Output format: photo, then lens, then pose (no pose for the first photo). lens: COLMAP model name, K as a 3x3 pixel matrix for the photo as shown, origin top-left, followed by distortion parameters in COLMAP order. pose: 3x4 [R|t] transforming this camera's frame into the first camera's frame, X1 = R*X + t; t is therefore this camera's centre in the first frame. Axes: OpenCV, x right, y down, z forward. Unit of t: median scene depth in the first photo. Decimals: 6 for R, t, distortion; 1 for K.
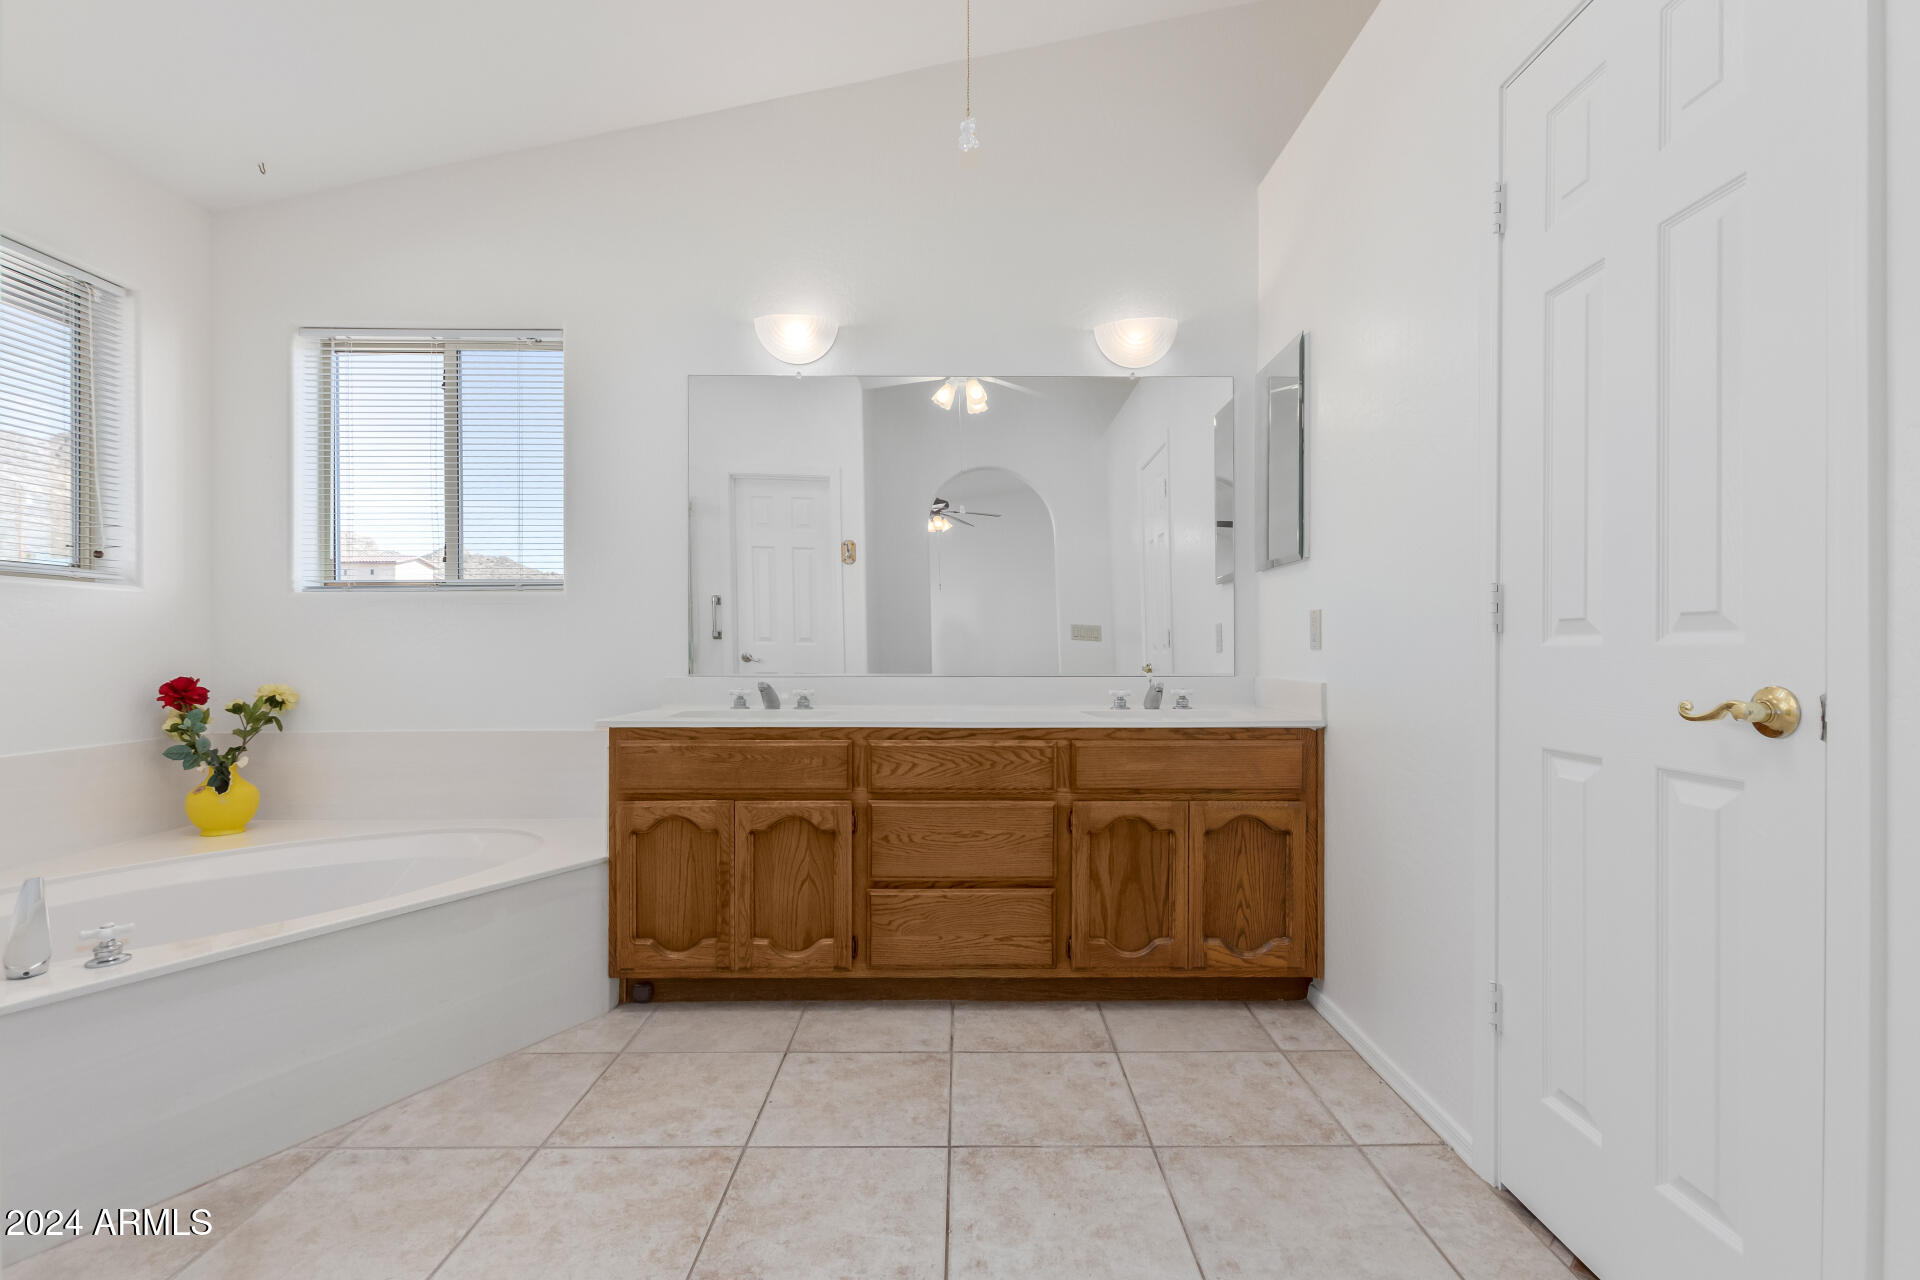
lens RADIAL K [[876.1, 0, 970.0], [0, 876.1, 639.5], [0, 0, 1]] dist [0.008703, -0.003799]
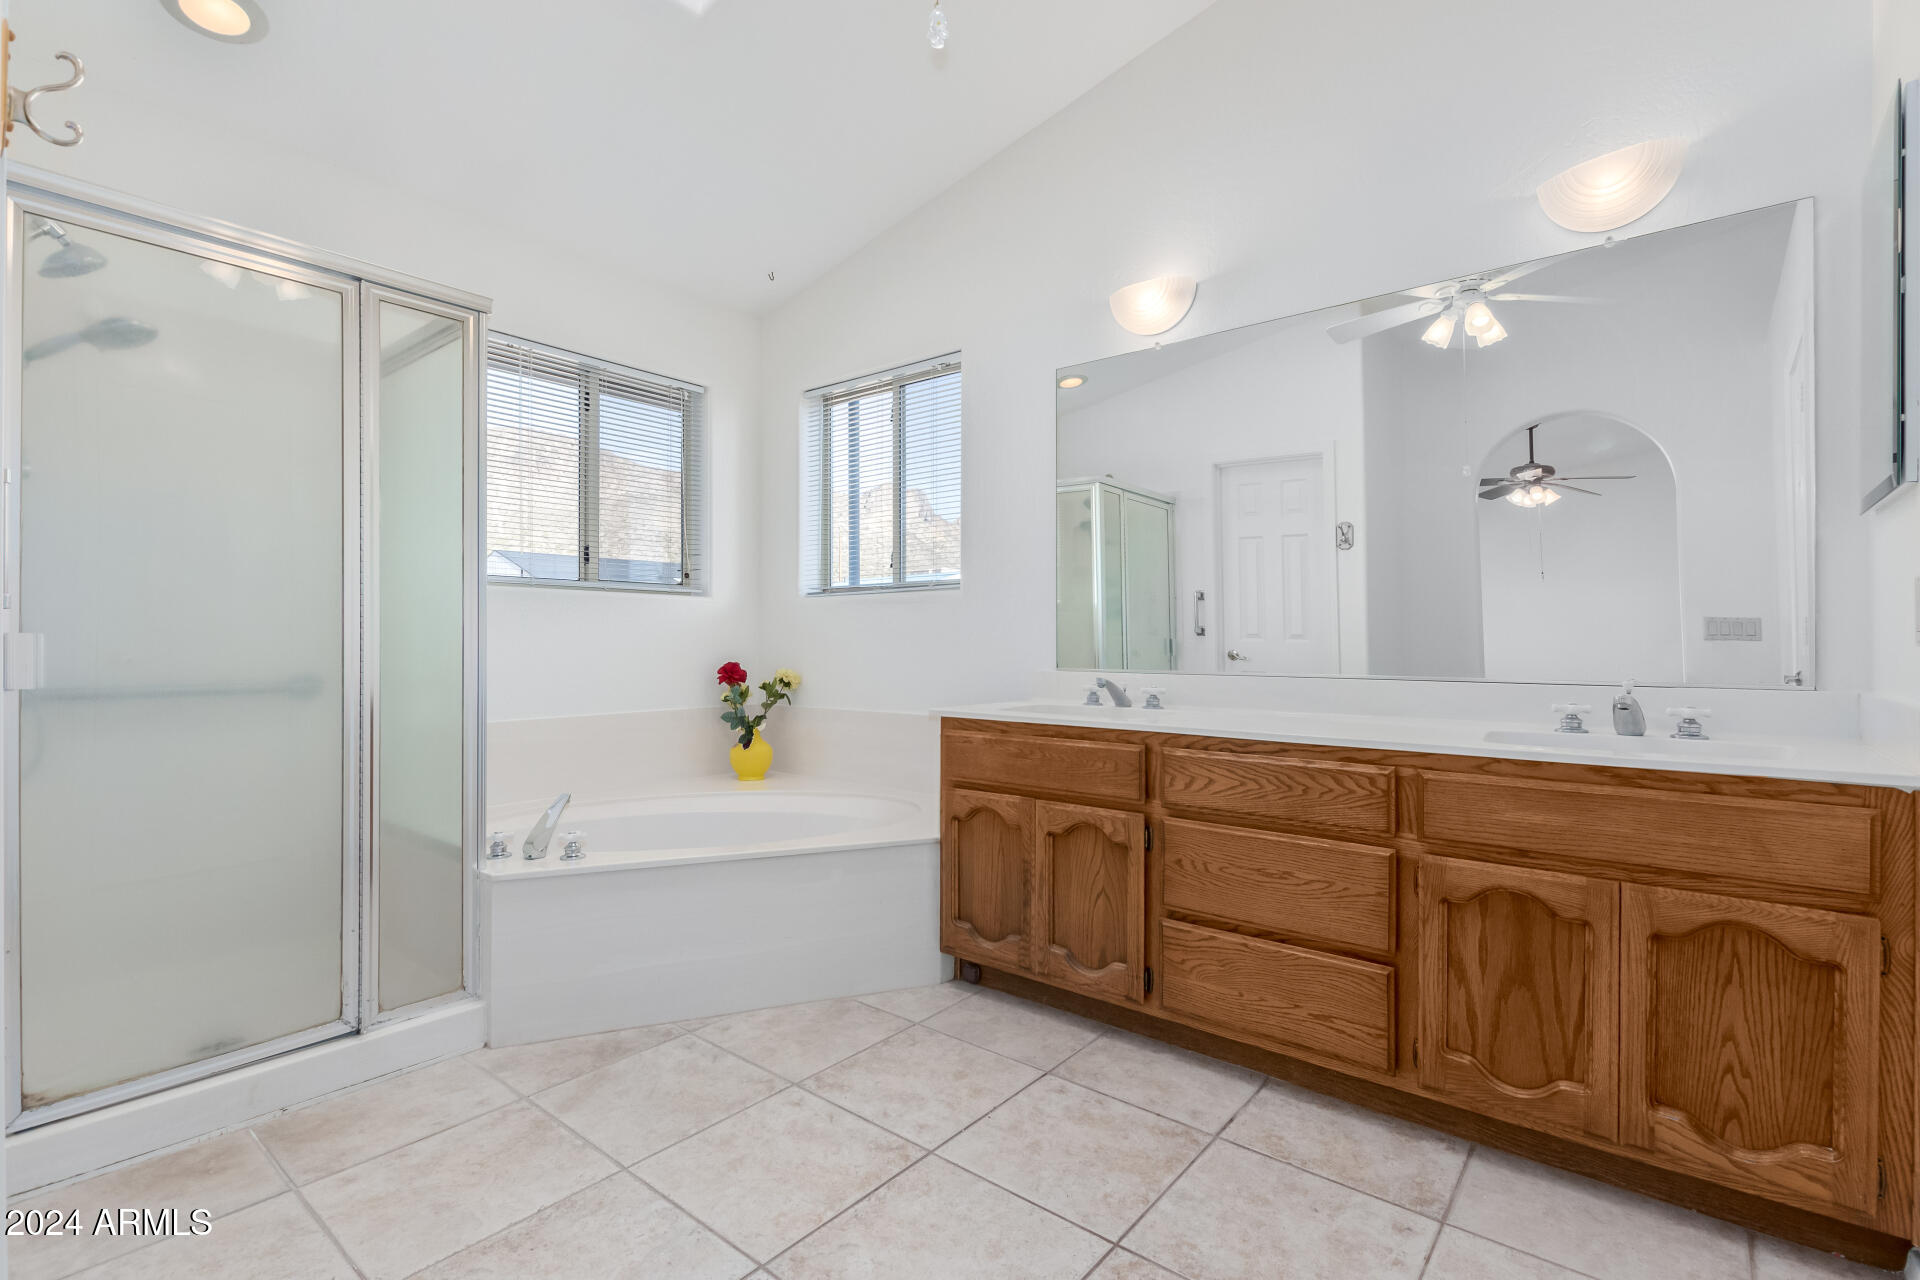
lens RADIAL K [[876.1, 0, 964.9], [0, 876.1, 640.6], [0, 0, 1]] dist [0.008703, -0.003799]
pose [[0.776722, 0.002468, -0.629838, 0.280859], [-0.001857, 0.999997, 0.001627, 0.007953], [0.629841, -0.000094, 0.776724, 0.198494]]
